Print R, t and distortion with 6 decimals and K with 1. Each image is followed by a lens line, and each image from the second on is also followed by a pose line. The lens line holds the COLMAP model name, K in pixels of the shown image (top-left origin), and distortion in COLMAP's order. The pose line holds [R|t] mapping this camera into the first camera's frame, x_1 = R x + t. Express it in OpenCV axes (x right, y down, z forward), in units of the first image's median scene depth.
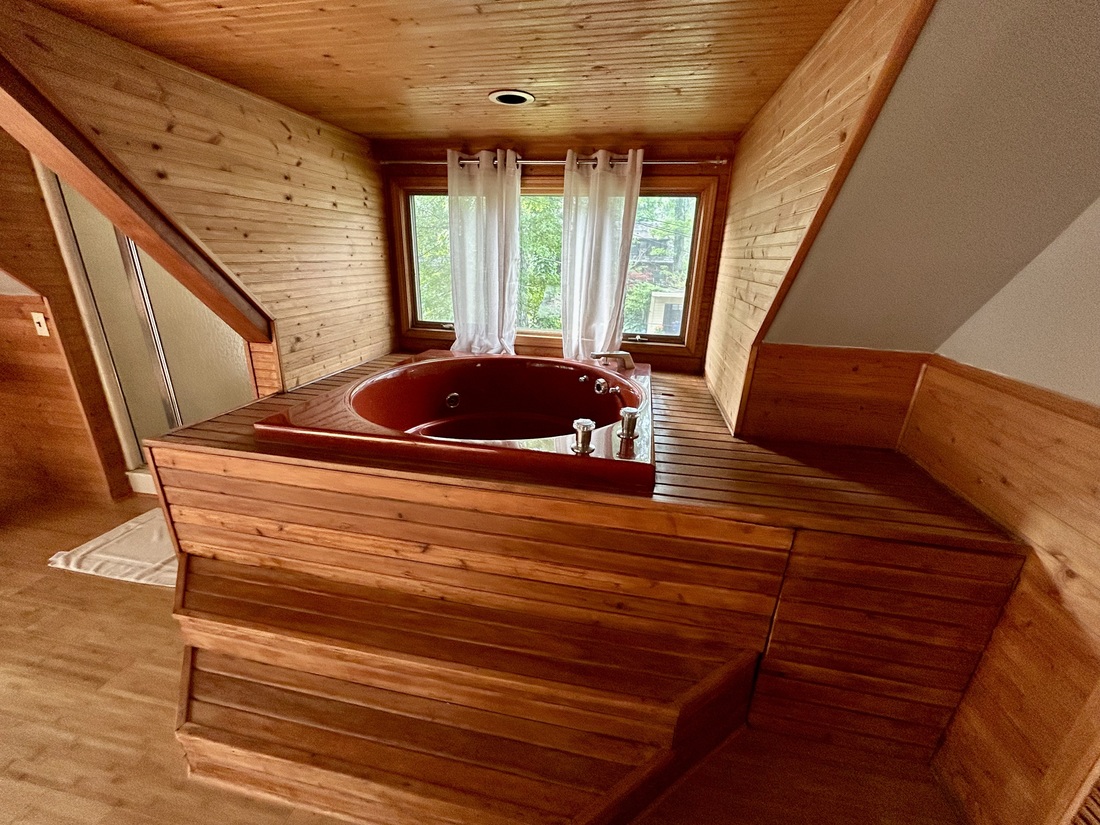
lens RADIAL K [[442.3, 0, 548.2], [0, 442.3, 410.3], [0, 0, 1]] dist [0.002526, 0.000138]
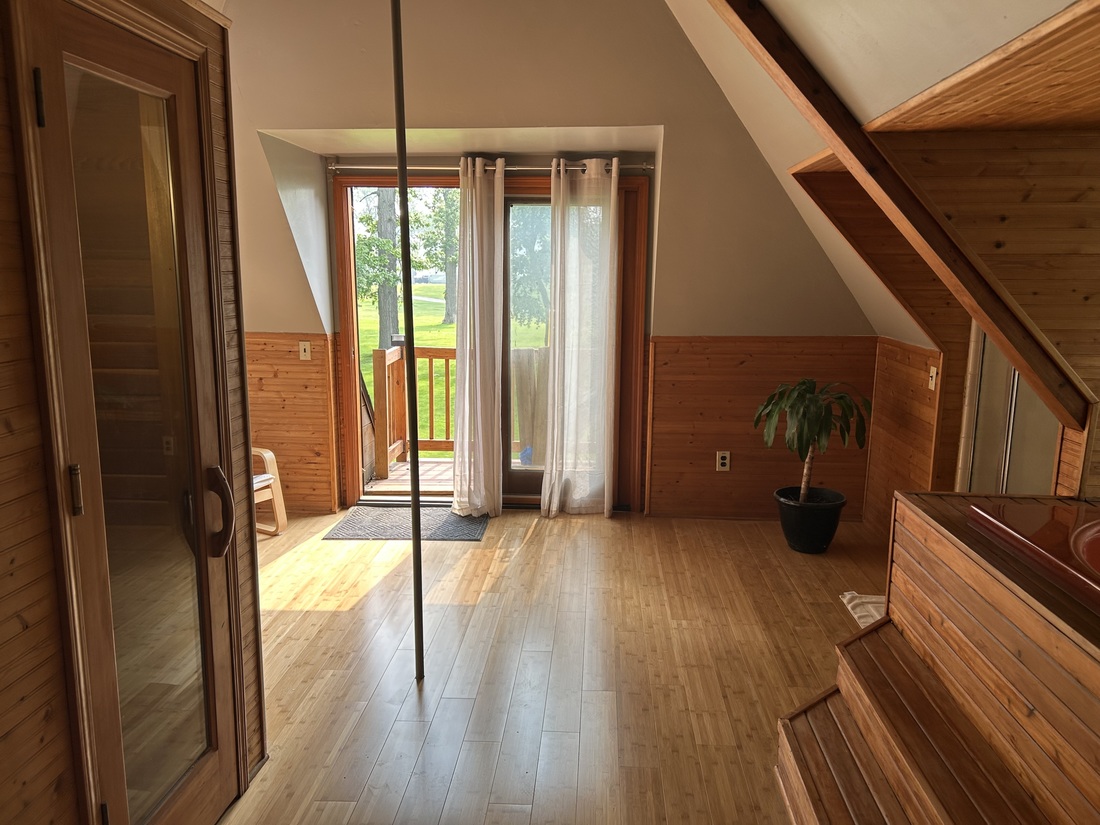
lens RADIAL K [[831.4, 0, 553.4], [0, 831.4, 424.5], [0, 0, 1]] dist [0.055302, -0.045882]
pose [[0.130101, 0.159037, -0.978663, 0.871874], [-0.335161, 0.936002, 0.107549, -0.019693], [0.933135, 0.314017, 0.175078, -0.131229]]
